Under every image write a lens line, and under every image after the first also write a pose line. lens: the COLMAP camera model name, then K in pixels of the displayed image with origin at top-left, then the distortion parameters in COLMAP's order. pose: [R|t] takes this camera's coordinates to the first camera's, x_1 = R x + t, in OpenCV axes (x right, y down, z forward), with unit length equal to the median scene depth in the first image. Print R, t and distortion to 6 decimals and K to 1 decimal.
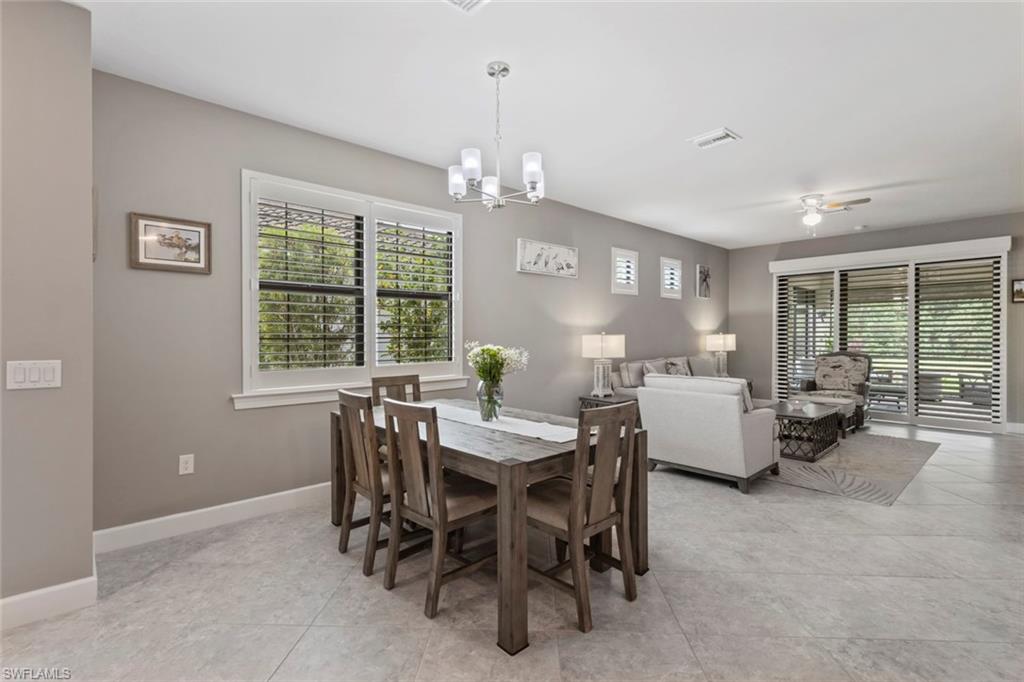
lens RADIAL K [[471.4, 0, 512.3], [0, 471.4, 337.8], [0, 0, 1]] dist [0.003033, 0.000652]
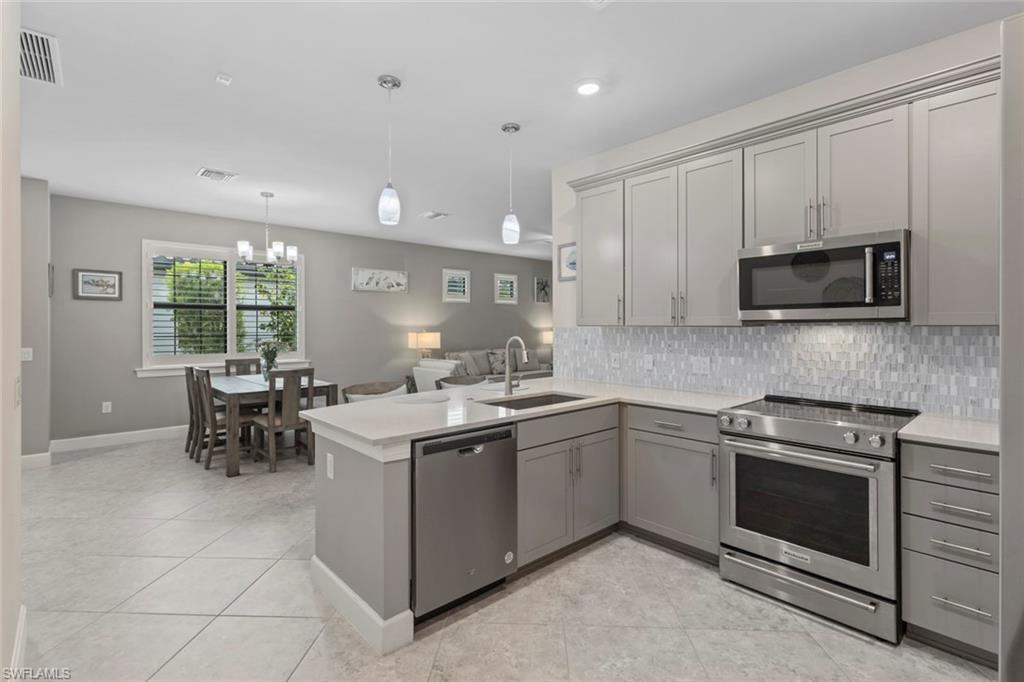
lens RADIAL K [[477.9, 0, 513.0], [0, 477.9, 328.6], [0, 0, 1]] dist [0.003345, 0.000957]
pose [[0.999981, 0.000538, -0.006092, 0.548696], [-0.000553, 0.999997, -0.002440, -0.016911], [0.006091, 0.002444, 0.999978, -0.514617]]
